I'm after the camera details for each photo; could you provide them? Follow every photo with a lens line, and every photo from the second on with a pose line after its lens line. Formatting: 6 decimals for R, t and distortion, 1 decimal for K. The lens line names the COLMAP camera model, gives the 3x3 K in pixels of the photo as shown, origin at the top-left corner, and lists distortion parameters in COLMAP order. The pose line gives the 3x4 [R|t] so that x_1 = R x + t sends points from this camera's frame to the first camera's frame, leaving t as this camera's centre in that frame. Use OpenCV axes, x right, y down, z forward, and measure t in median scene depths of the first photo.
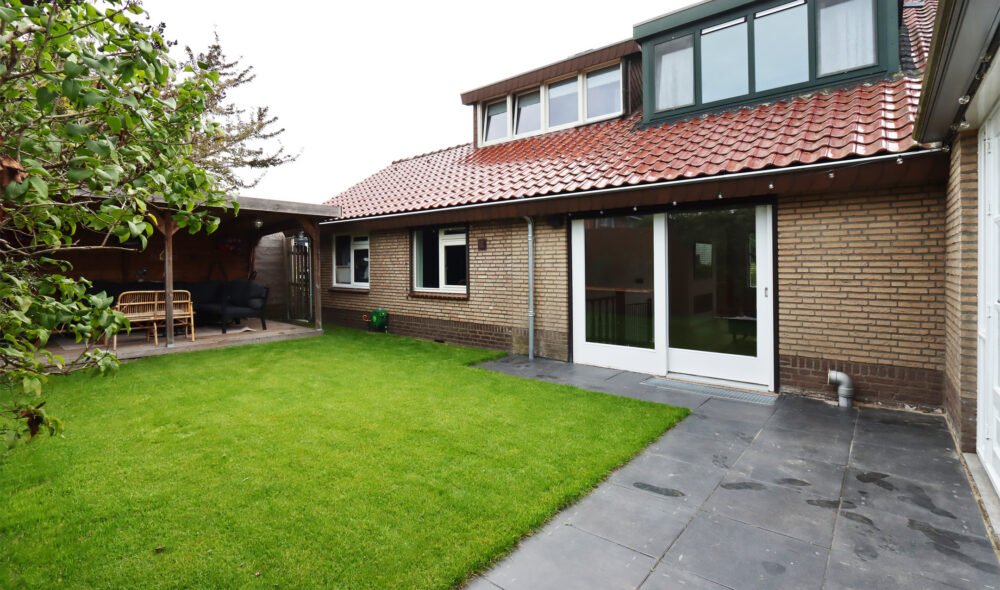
lens RADIAL K [[463.3, 0, 500.2], [0, 463.3, 267.6], [0, 0, 1]] dist [-0.001257, -0.000049]
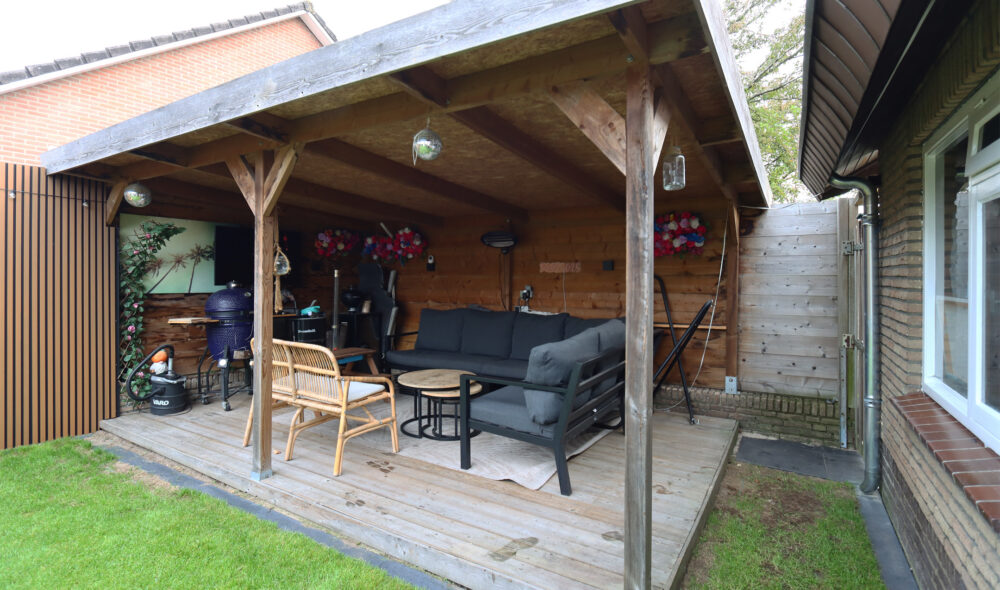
lens RADIAL K [[489.2, 0, 497.1], [0, 489.2, 279.1], [0, 0, 1]] dist [-0.002417, -0.000052]
pose [[0.142285, 0.006522, -0.989804, -0.226486], [-0.009973, 0.999937, 0.005155, -0.014240], [0.989776, 0.009138, 0.142341, 1.078811]]
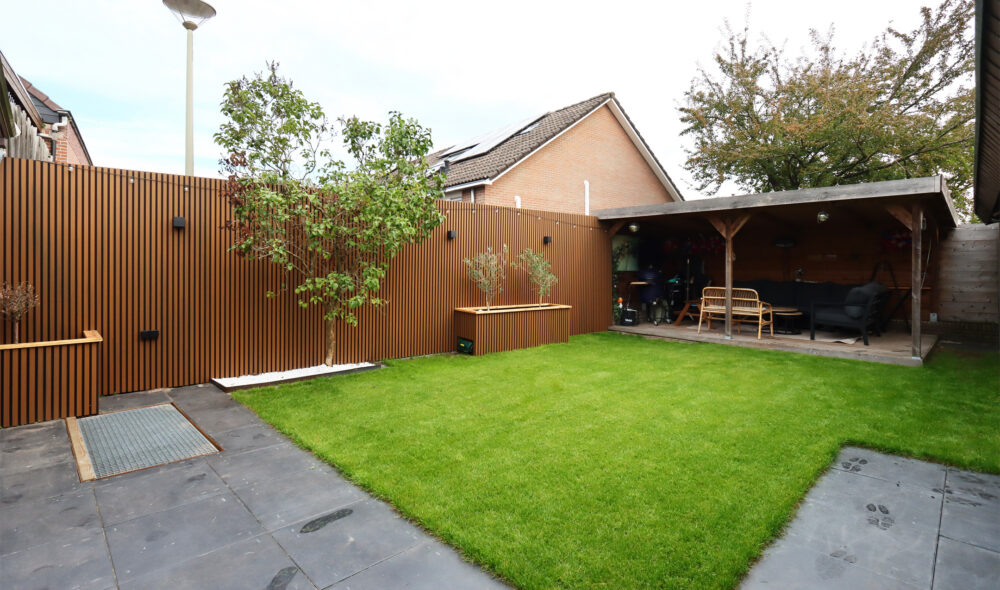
lens RADIAL K [[479.2, 0, 499.2], [0, 479.2, 270.5], [0, 0, 1]] dist [-0.010070, -0.000135]
pose [[-0.098544, 0.008261, -0.995098, 0.449386], [-0.007722, 0.999929, 0.009066, 0.001422], [0.995103, 0.008578, -0.098473, 0.529795]]
